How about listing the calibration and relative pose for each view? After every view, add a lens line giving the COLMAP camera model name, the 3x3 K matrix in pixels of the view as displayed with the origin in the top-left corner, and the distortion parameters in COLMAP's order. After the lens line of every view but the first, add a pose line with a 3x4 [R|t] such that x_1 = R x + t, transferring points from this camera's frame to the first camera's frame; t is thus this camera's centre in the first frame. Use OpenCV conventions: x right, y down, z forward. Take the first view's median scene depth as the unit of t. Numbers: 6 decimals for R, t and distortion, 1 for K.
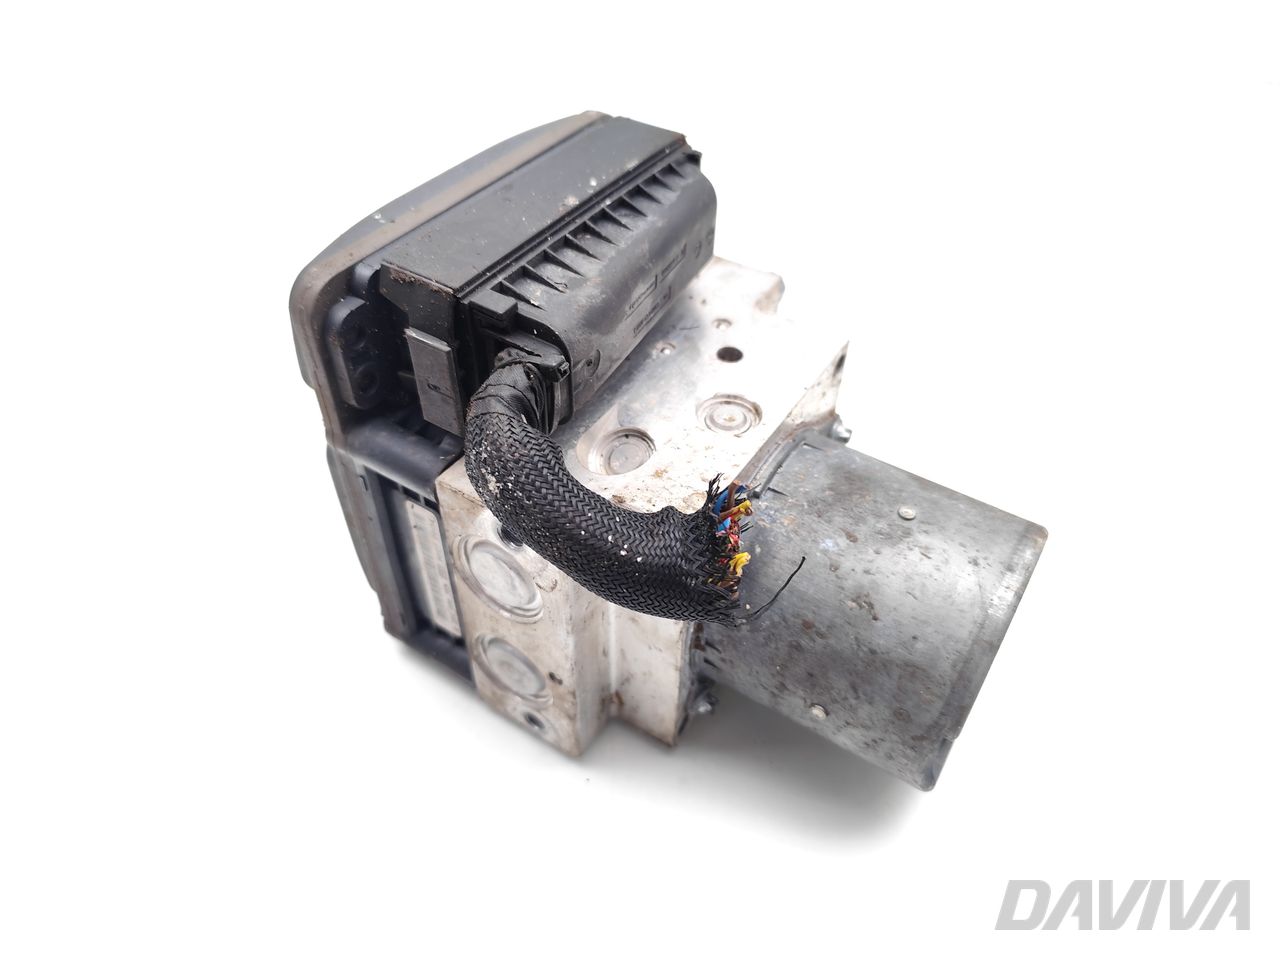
lens RADIAL K [[936.8, 0, 640.0], [0, 936.8, 480.0], [0, 0, 1]] dist [-0.008033, -0.001615]
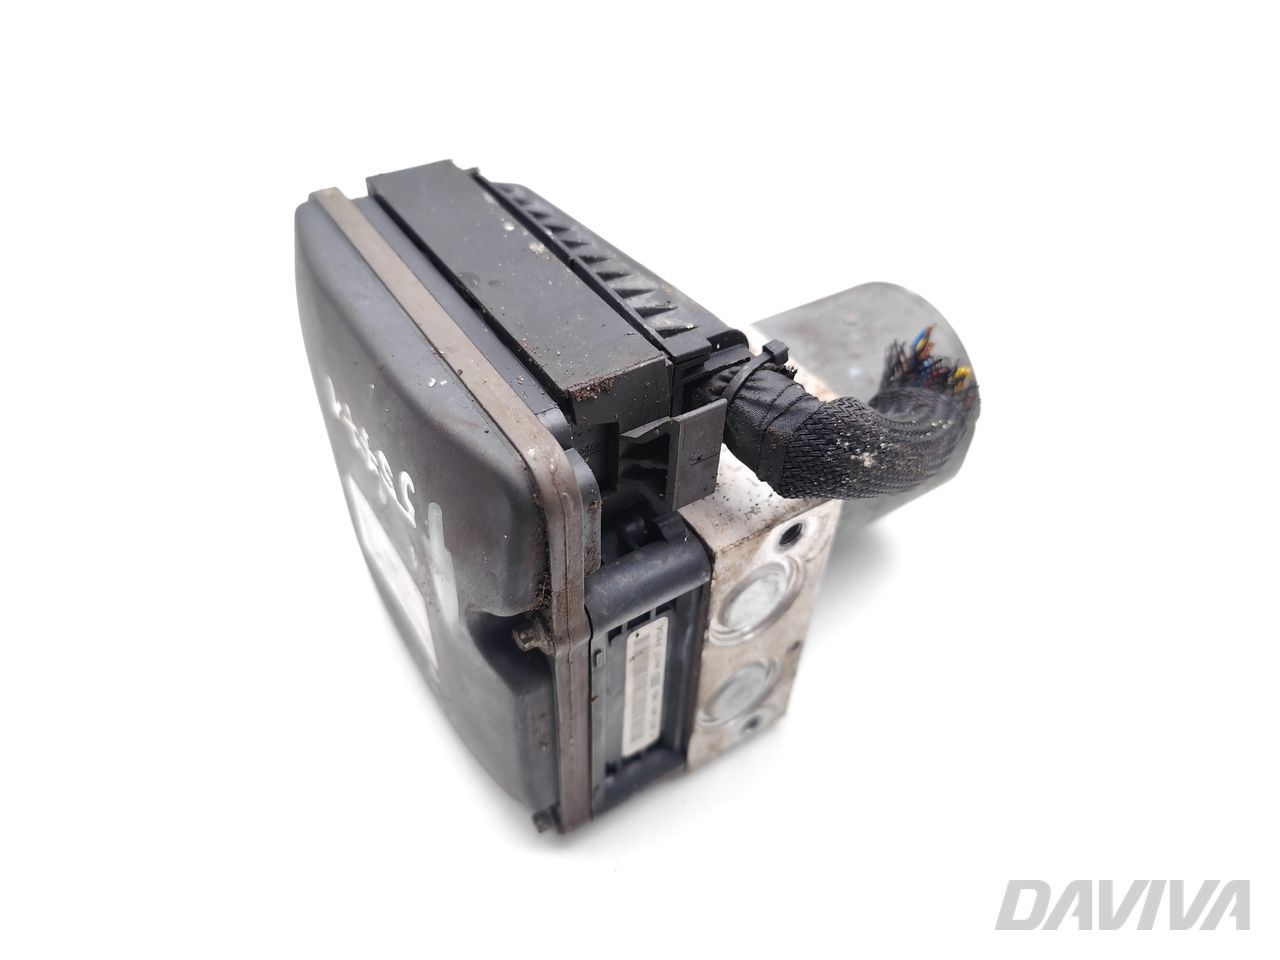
lens RADIAL K [[900.1, 0, 640.0], [0, 900.1, 480.0], [0, 0, 1]] dist [-0.002887, -0.000485]
pose [[0.410537, -0.634769, 0.654621, -0.730740], [0.610640, 0.724544, 0.319616, -0.354869], [-0.677184, 0.268524, 0.685067, 0.421119]]
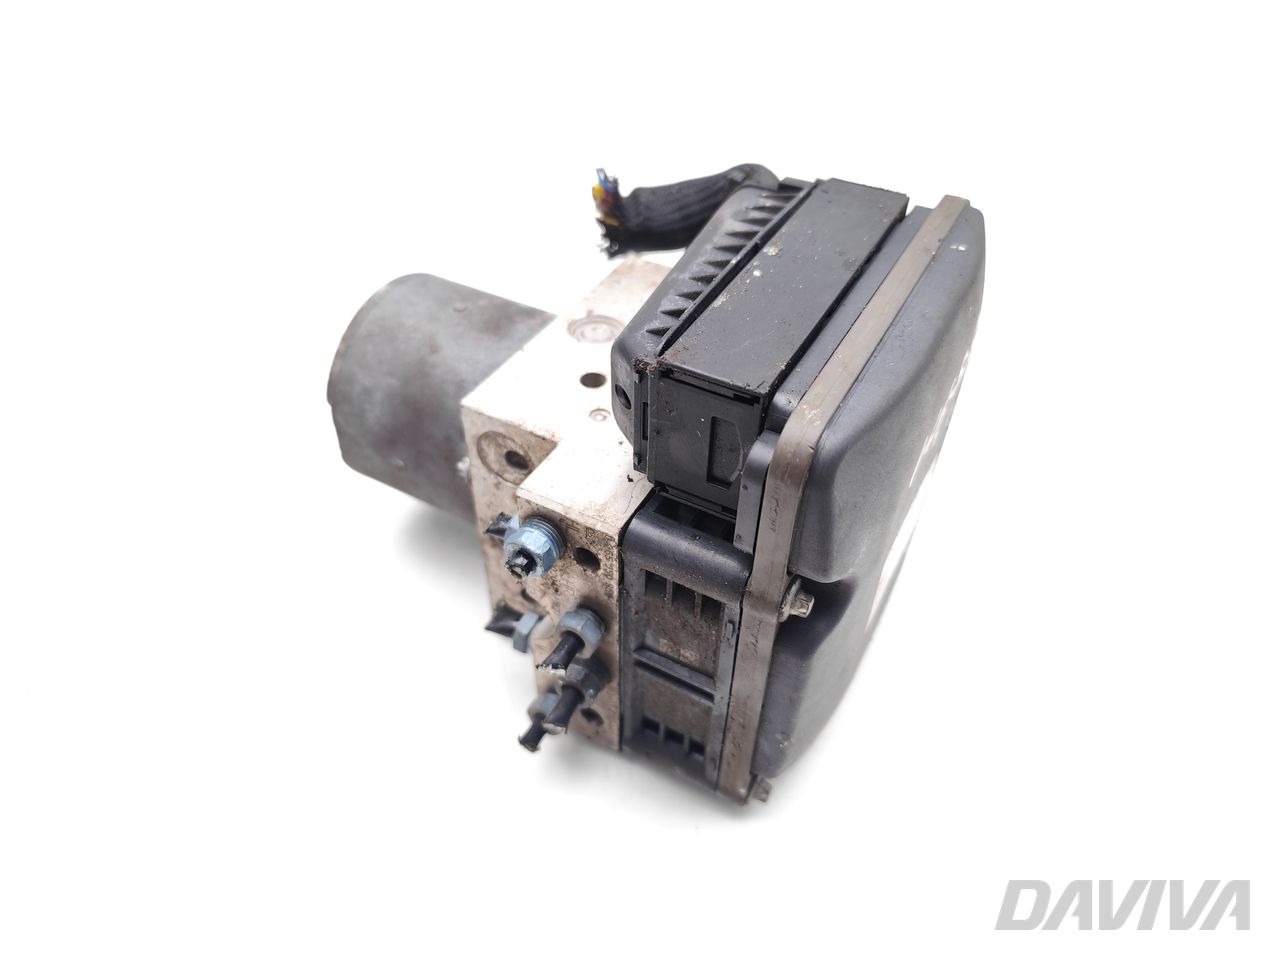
lens RADIAL K [[900.1, 0, 640.0], [0, 900.1, 480.0], [0, 0, 1]] dist [-0.002887, -0.000485]
pose [[-0.997268, 0.022038, -0.070504, 0.127961], [-0.069143, 0.057372, 0.995956, -1.184976], [0.025994, 0.998110, -0.055691, 1.289644]]
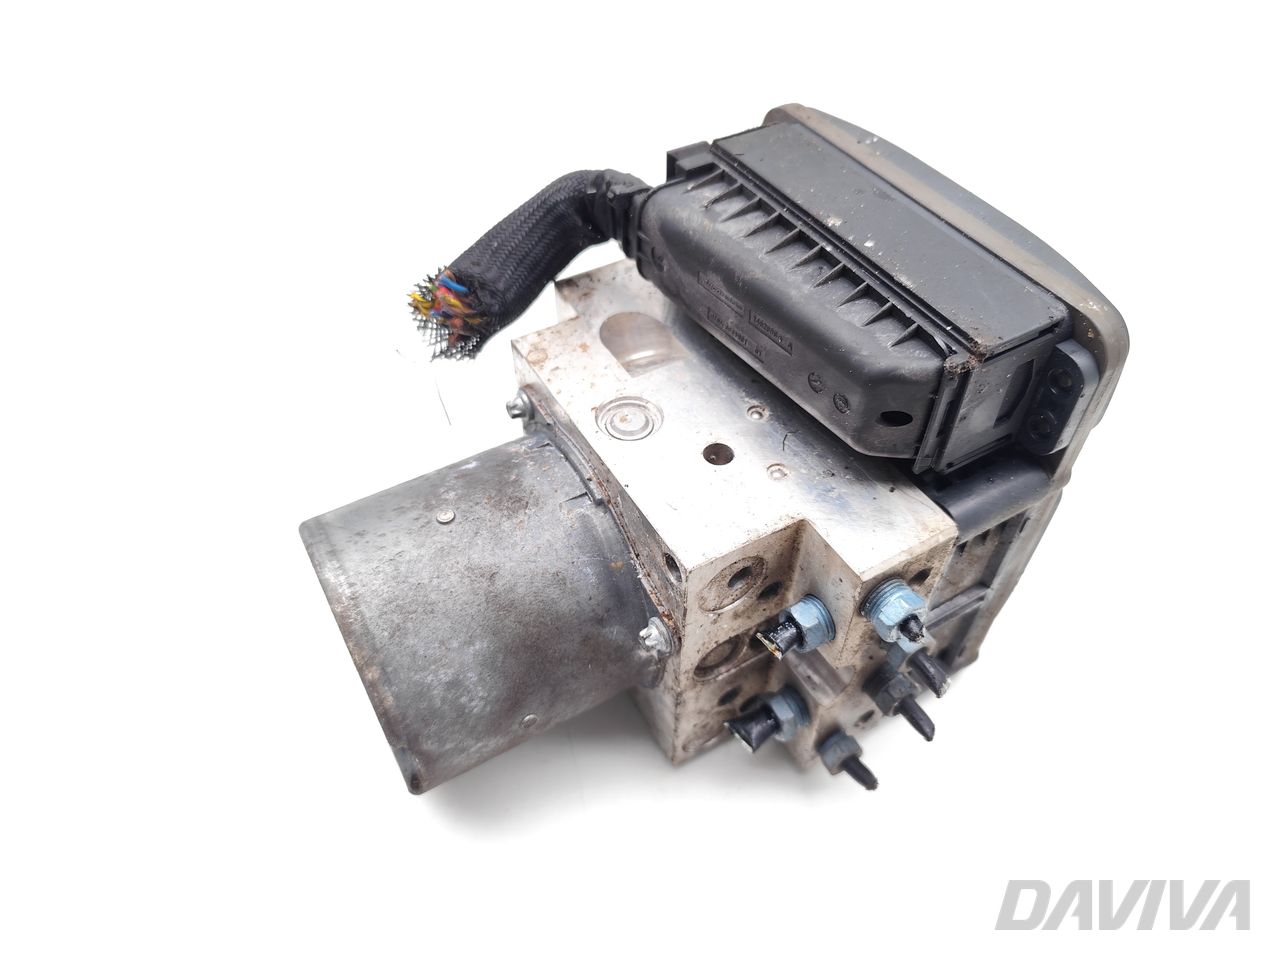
lens RADIAL K [[900.1, 0, 640.0], [0, 900.1, 480.0], [0, 0, 1]] dist [-0.002887, -0.000485]
pose [[-0.455973, 0.643219, -0.615108, 0.728902], [-0.625902, 0.259592, 0.735431, -0.771580], [0.632720, 0.720334, 0.284225, 0.819885]]
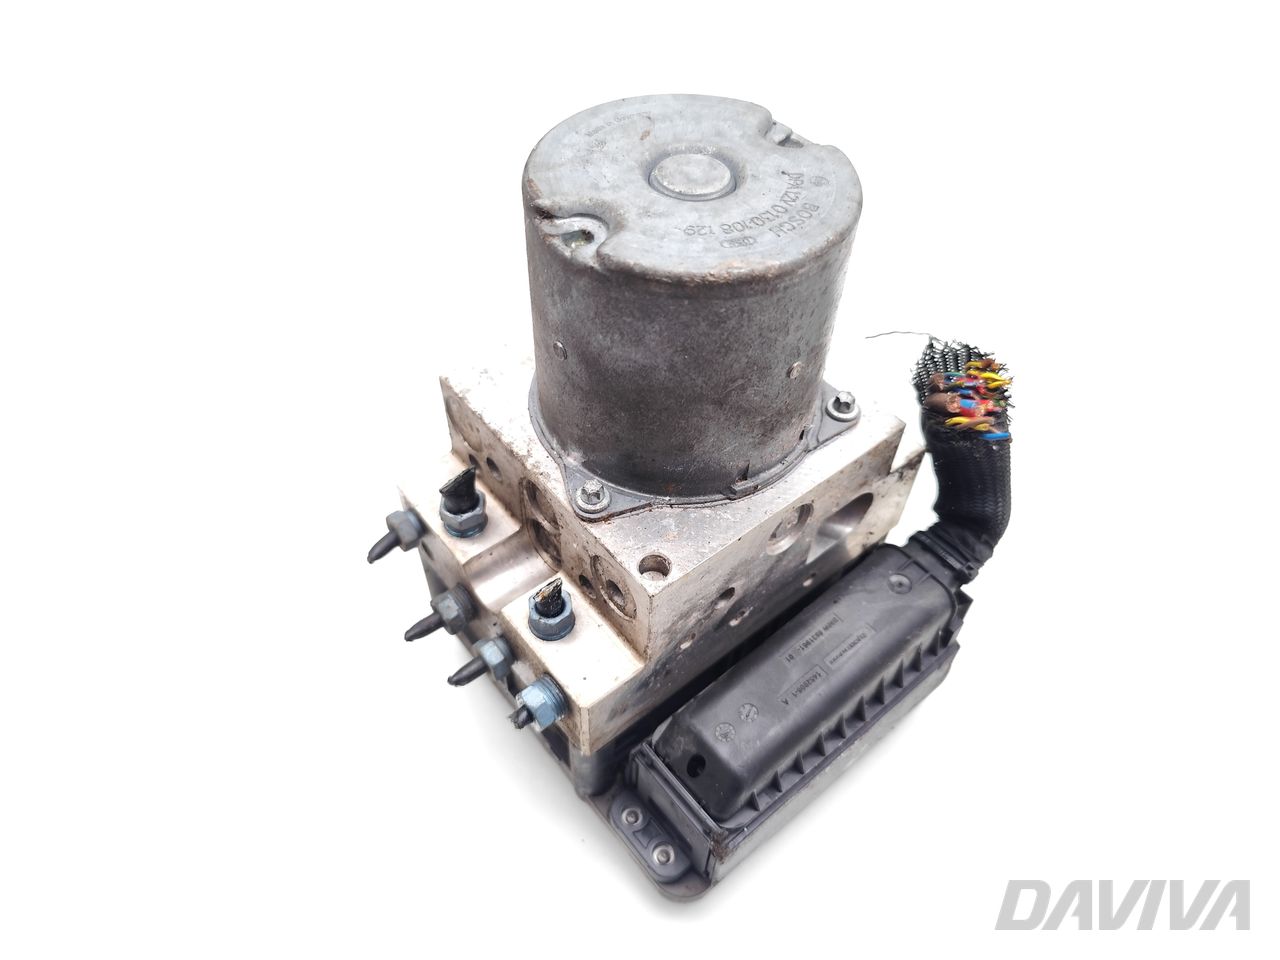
lens RADIAL K [[900.1, 0, 640.0], [0, 900.1, 480.0], [0, 0, 1]] dist [-0.002887, -0.000485]
pose [[-0.388616, -0.304519, -0.869624, 1.064068], [0.004183, -0.944381, 0.328828, -0.351929], [-0.921390, 0.124150, 0.368276, 0.812665]]
